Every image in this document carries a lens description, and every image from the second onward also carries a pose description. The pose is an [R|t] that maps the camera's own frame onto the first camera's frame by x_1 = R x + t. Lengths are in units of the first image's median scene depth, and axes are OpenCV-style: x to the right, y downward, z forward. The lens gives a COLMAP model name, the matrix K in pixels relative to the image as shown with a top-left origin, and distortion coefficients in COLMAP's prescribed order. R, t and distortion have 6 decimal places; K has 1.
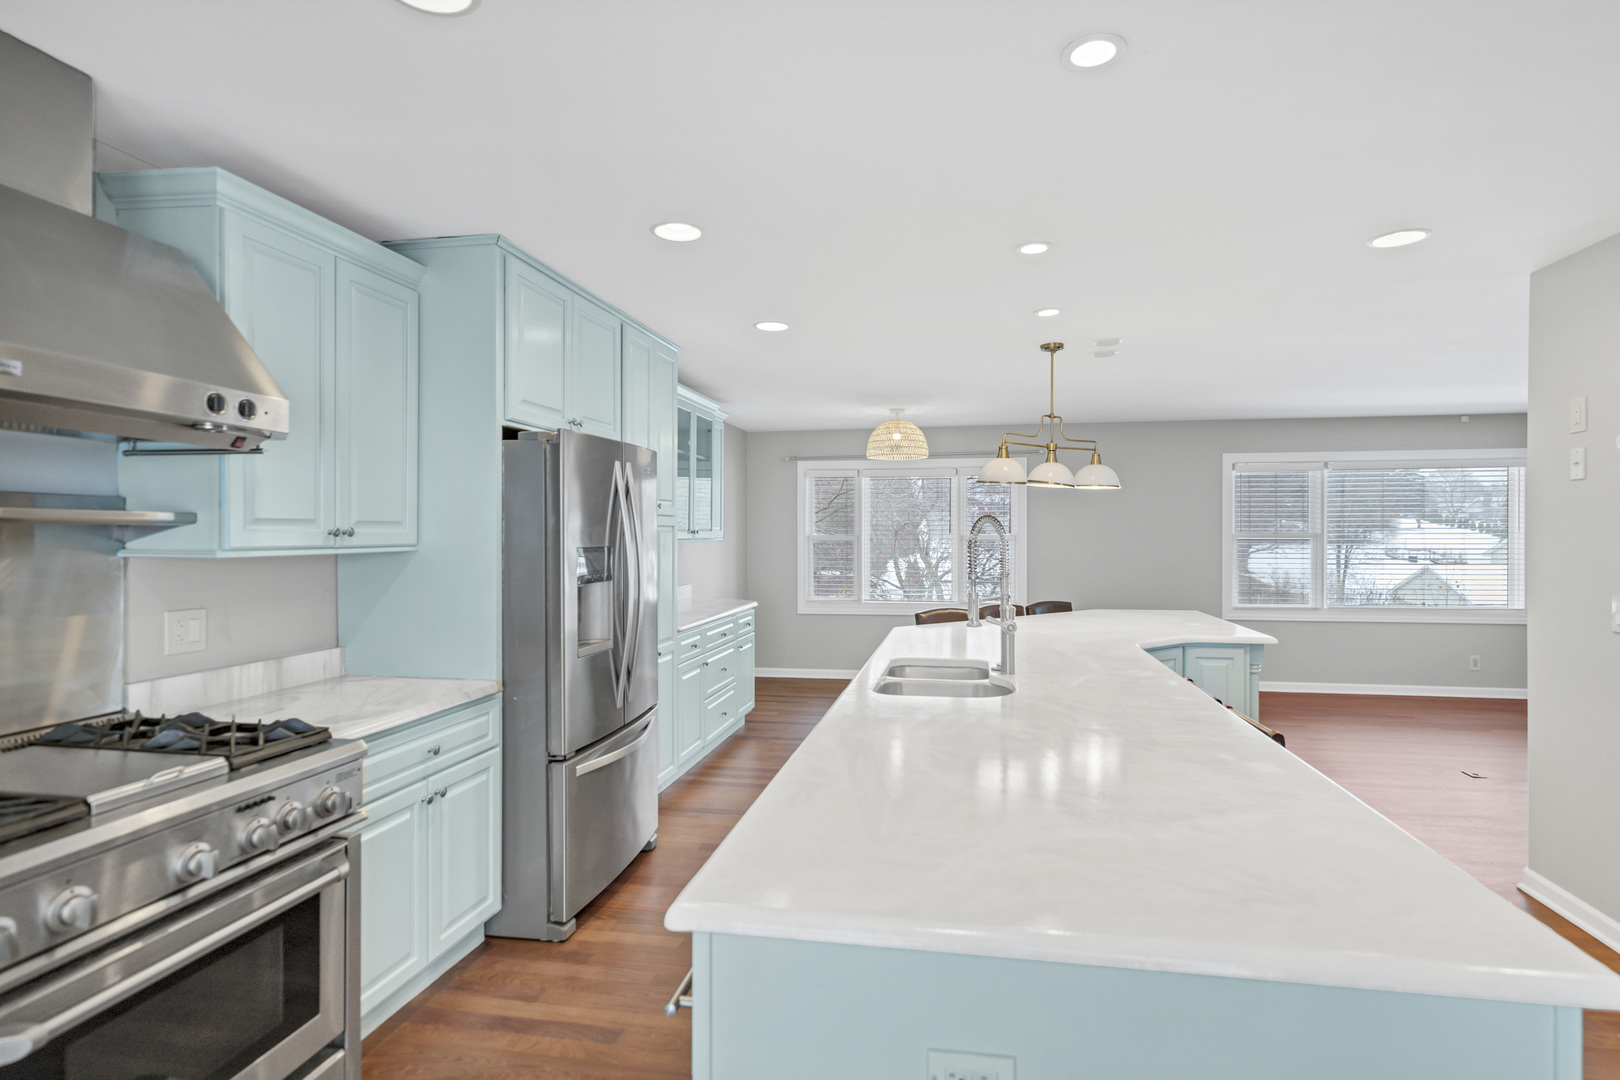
lens RADIAL K [[828.9, 0, 810.0], [0, 828.9, 540.0], [0, 0, 1]] dist [-0.000779, 0.000648]
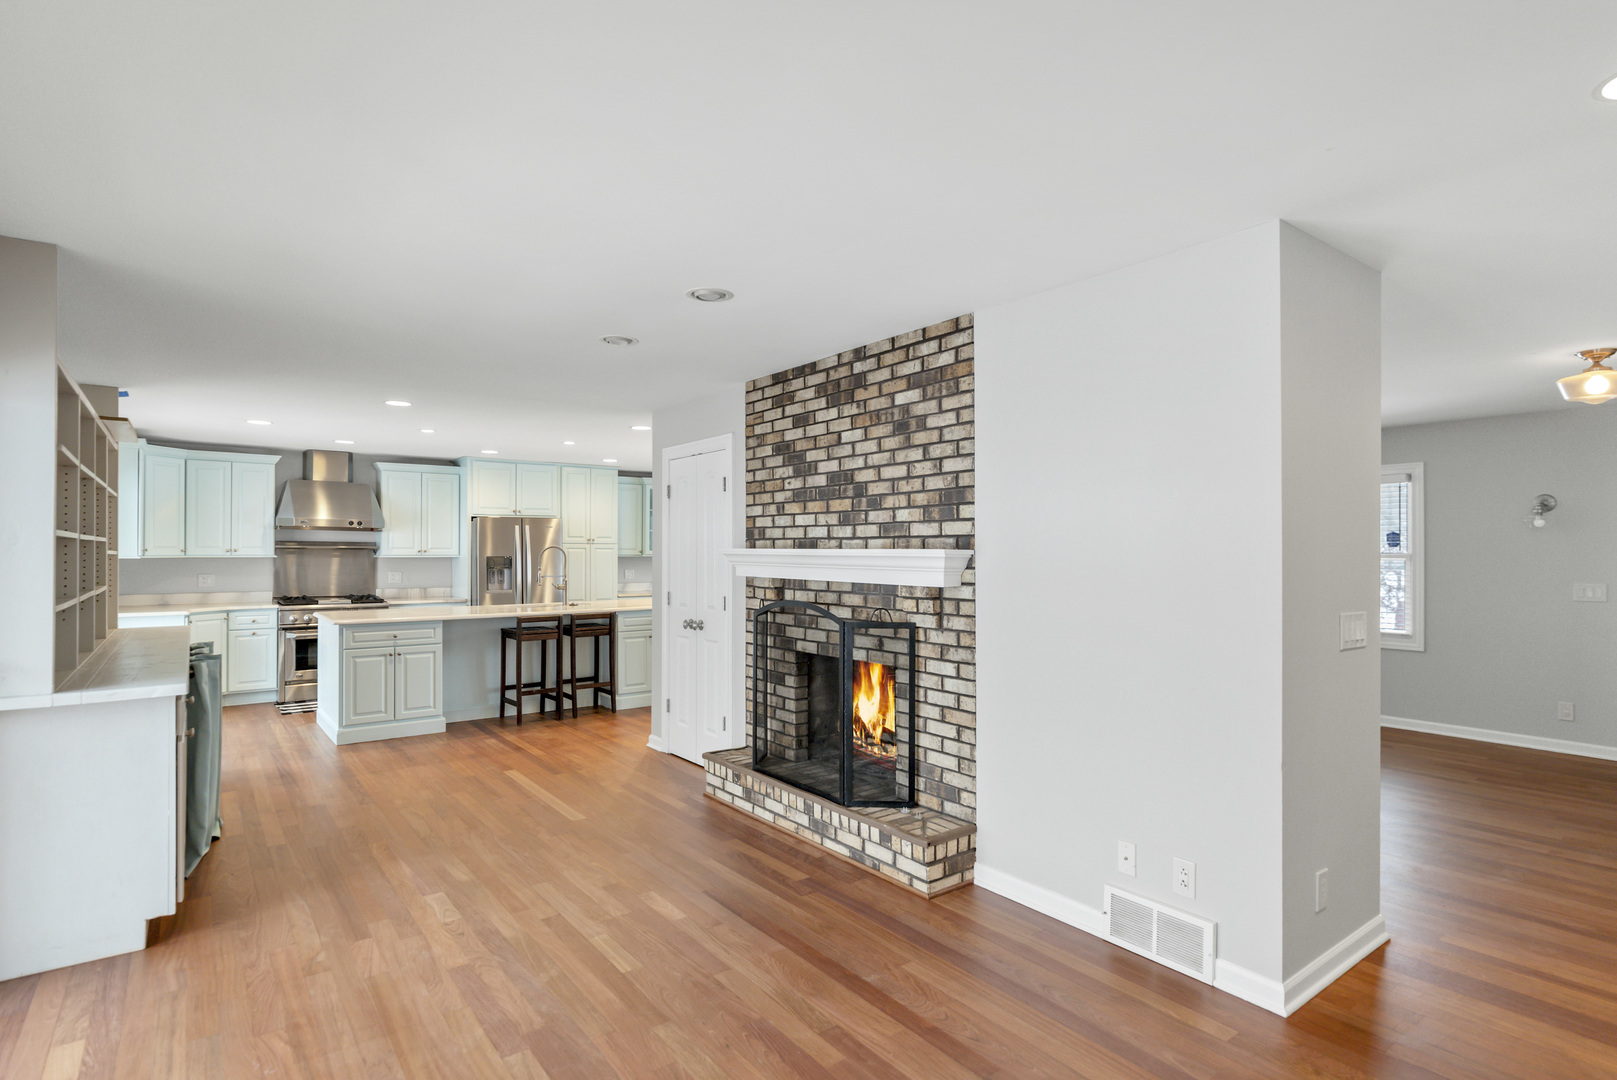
lens RADIAL K [[827.4, 0, 808.5], [0, 827.4, 540.0], [0, 0, 1]] dist [-0.000779, 0.000648]
pose [[0.751156, -0.010159, -0.660047, 1.955695], [-0.006856, 0.999708, -0.023188, 0.007678], [0.660089, 0.021943, 0.750866, -0.362333]]
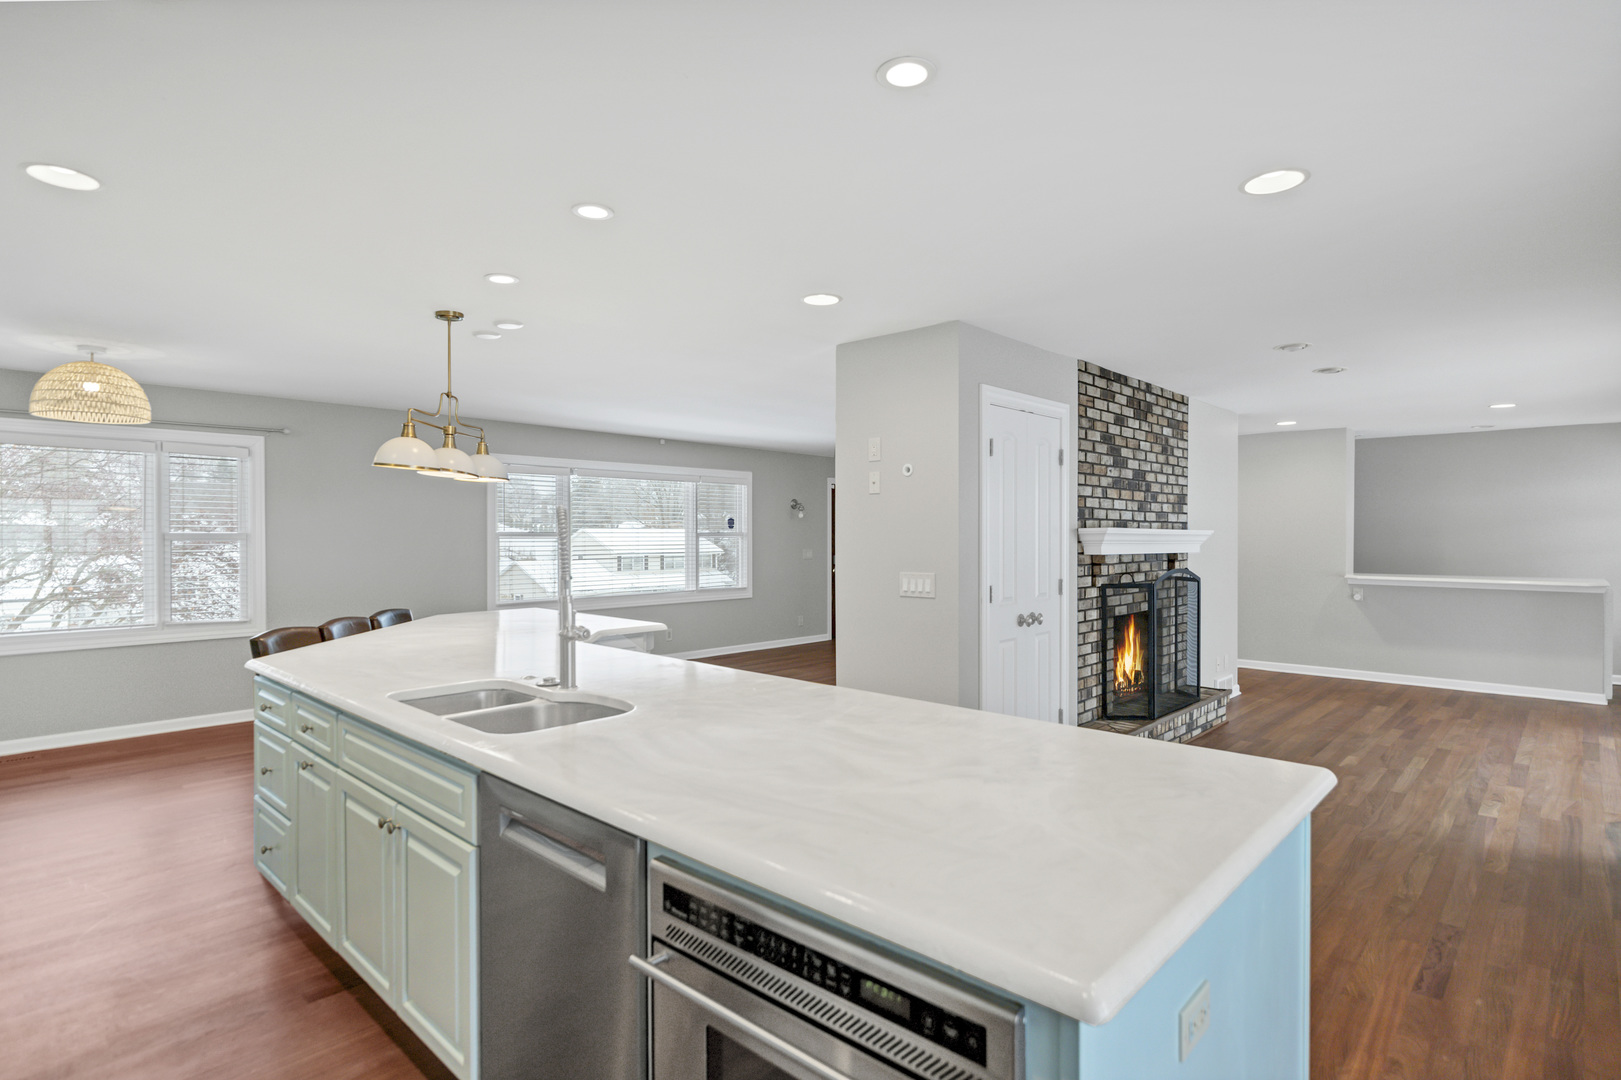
lens RADIAL K [[829.4, 0, 810.5], [0, 829.4, 540.0], [0, 0, 1]] dist [-0.000779, 0.000648]
pose [[0.518460, -0.006239, 0.855079, -0.256250], [0.009009, 0.999958, 0.001834, 0.004750], [-0.855054, 0.006753, 0.518494, 0.225306]]
